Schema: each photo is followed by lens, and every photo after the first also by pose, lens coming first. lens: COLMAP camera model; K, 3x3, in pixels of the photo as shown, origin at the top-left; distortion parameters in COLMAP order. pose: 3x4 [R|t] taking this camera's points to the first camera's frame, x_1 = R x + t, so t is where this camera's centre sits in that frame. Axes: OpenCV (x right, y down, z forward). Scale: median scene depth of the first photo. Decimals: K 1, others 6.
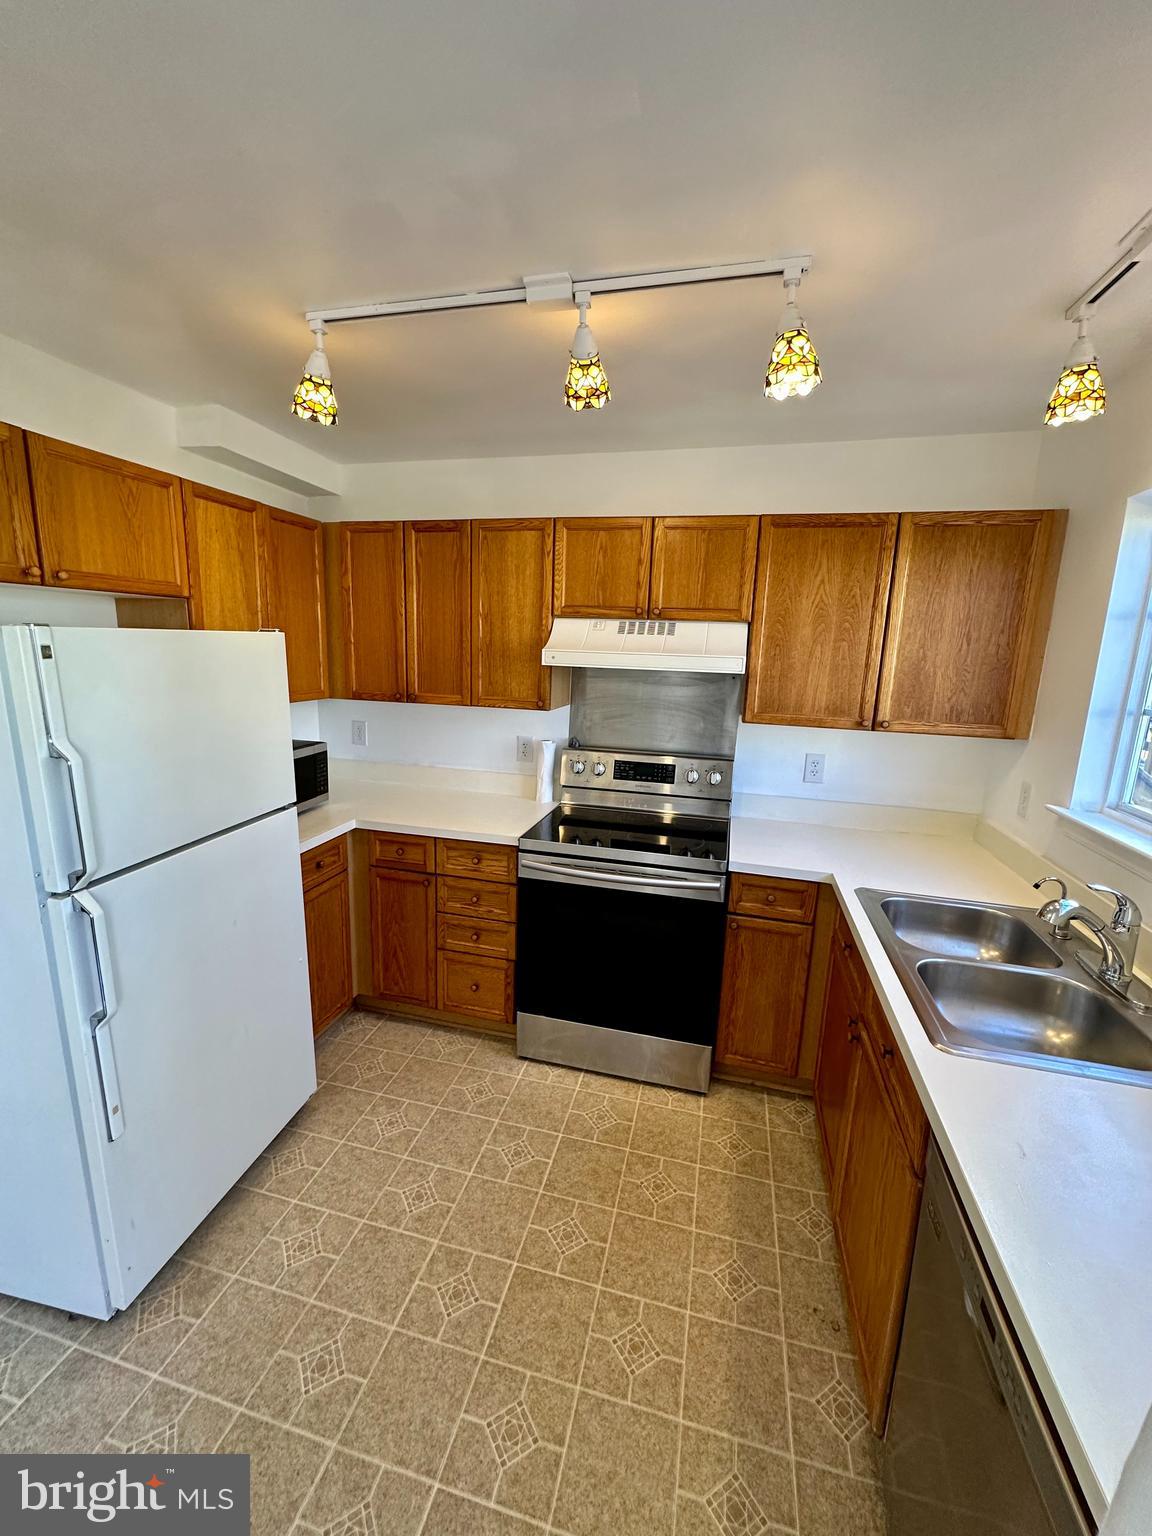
lens RADIAL K [[616.3, 0, 575.5], [0, 616.3, 770.8], [0, 0, 1]] dist [-0.000049, 0.000566]
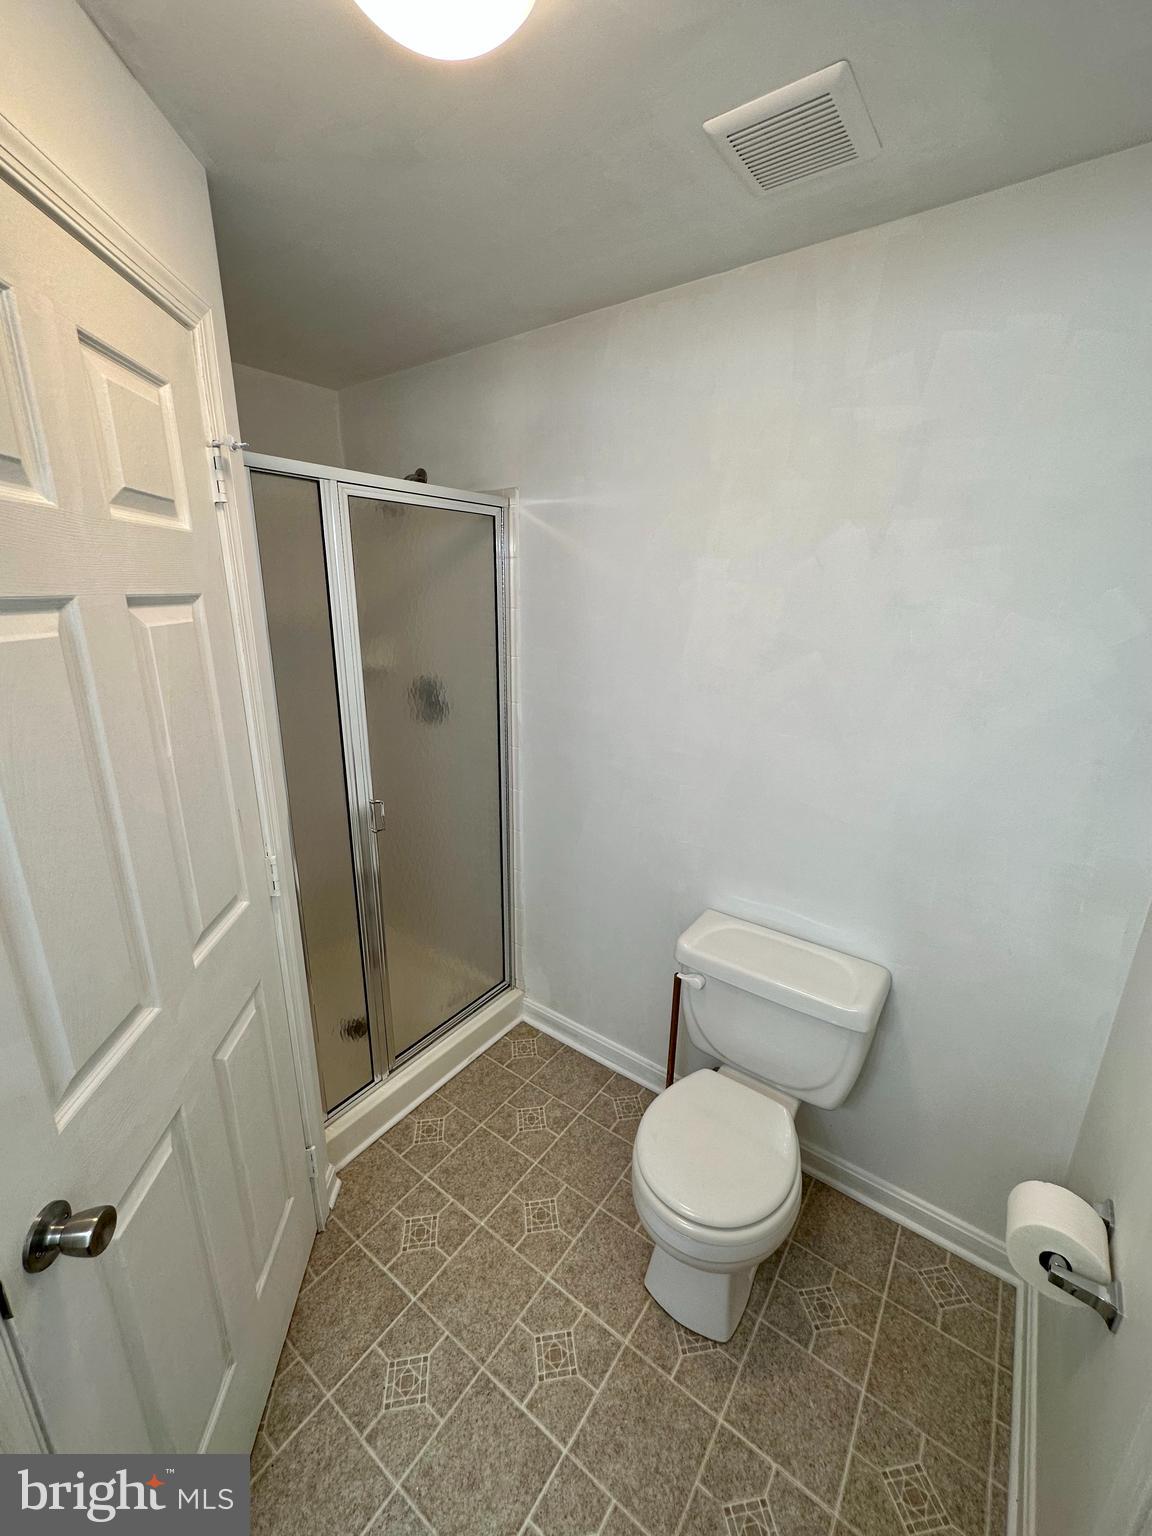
lens RADIAL K [[578.9, 0, 601.4], [0, 578.9, 846.7], [0, 0, 1]] dist [0.000589, 0.000242]
pose [[-0.356682, 0.351022, -0.865772, 0.204870], [-0.205544, 0.874533, 0.439254, -0.153005], [0.911334, 0.334628, -0.239780, 0.800572]]
